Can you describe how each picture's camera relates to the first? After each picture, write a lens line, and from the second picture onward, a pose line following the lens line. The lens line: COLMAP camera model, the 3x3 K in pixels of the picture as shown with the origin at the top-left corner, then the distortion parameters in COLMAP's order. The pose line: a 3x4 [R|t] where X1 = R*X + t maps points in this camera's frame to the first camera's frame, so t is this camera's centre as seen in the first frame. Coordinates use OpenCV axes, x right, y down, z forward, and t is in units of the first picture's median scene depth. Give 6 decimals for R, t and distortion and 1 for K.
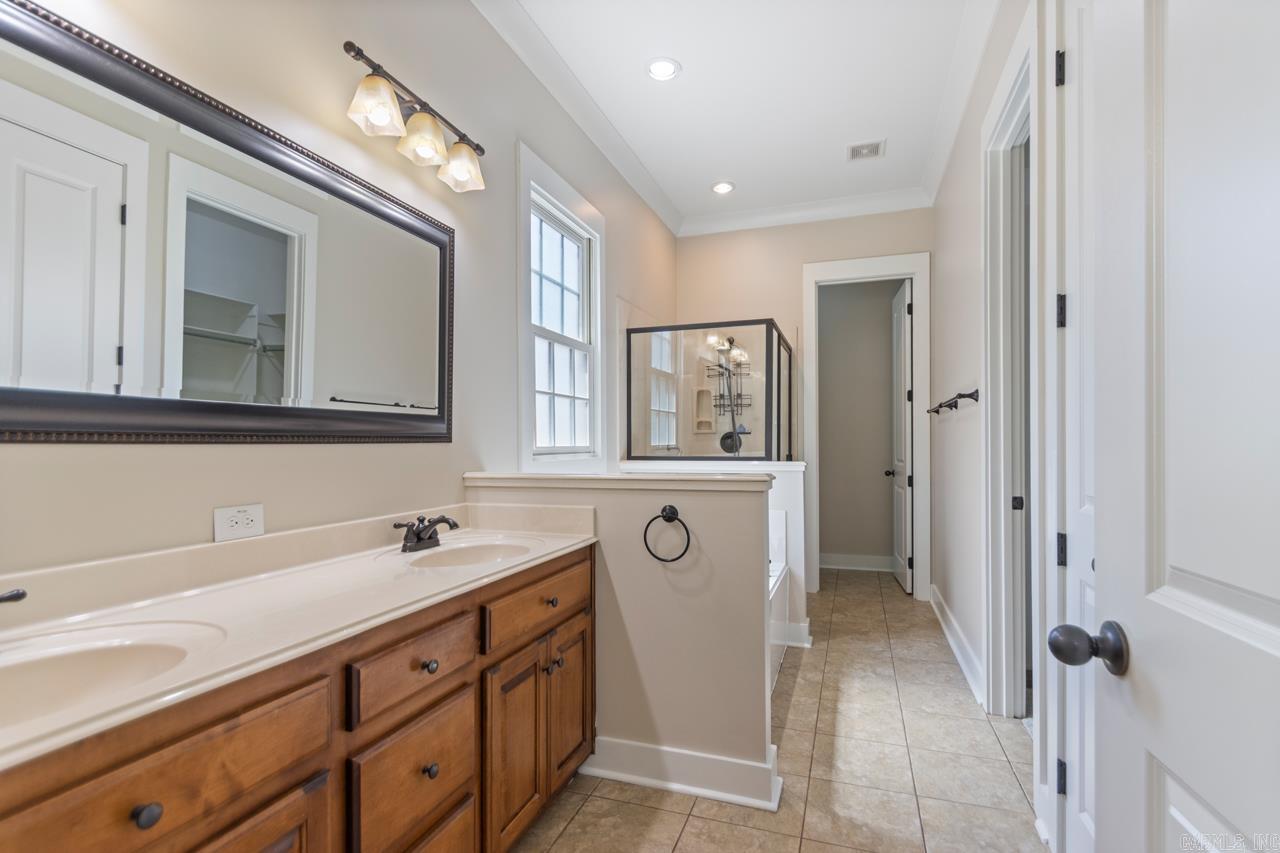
lens RADIAL K [[602.1, 0, 644.6], [0, 602.1, 438.2], [0, 0, 1]] dist [0.004708, -0.000124]
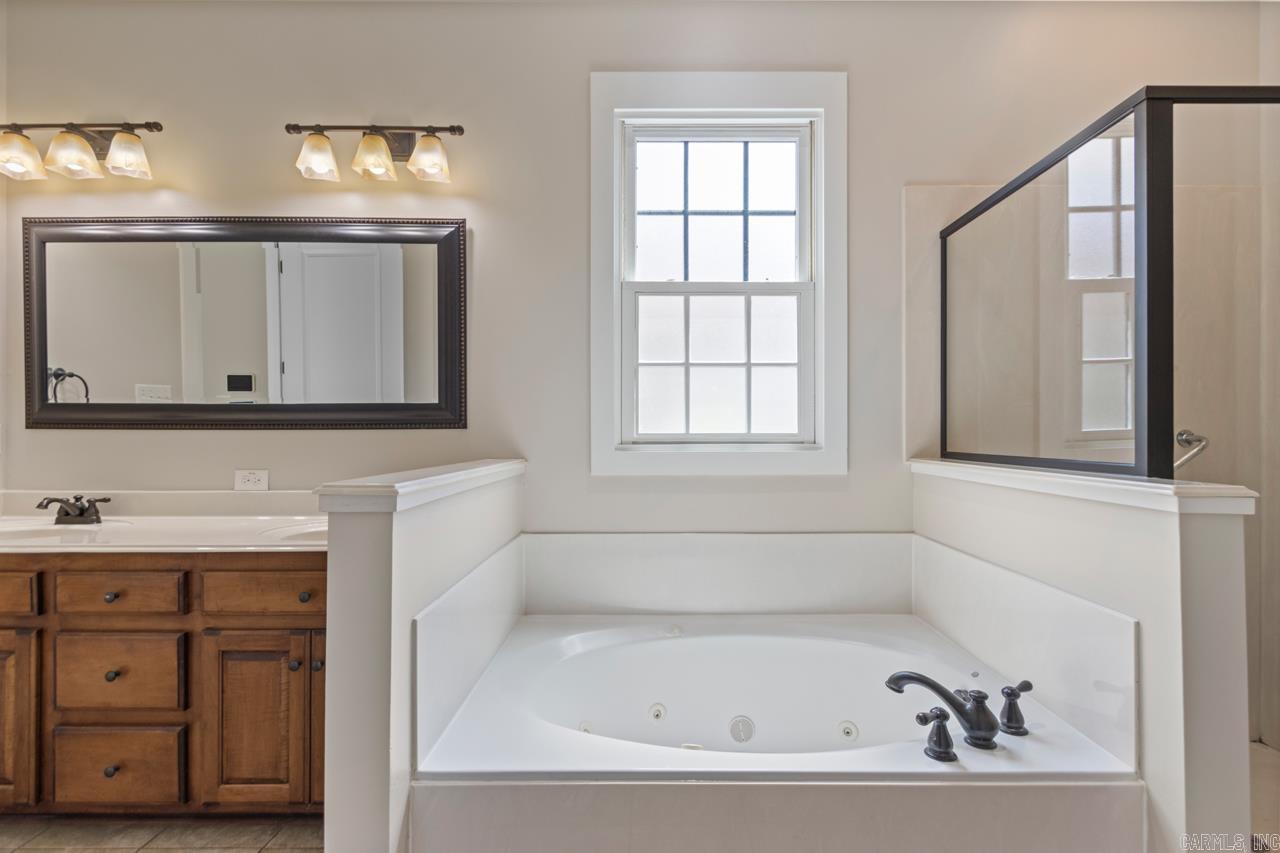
lens RADIAL K [[560.3, 0, 641.8], [0, 560.3, 433.1], [0, 0, 1]] dist [-0.008496, -0.000751]
pose [[0.322440, -0.002933, -0.946585, 0.683271], [0.008196, 0.999966, -0.000306, 0.017886], [0.946554, -0.007660, 0.322454, 1.006660]]
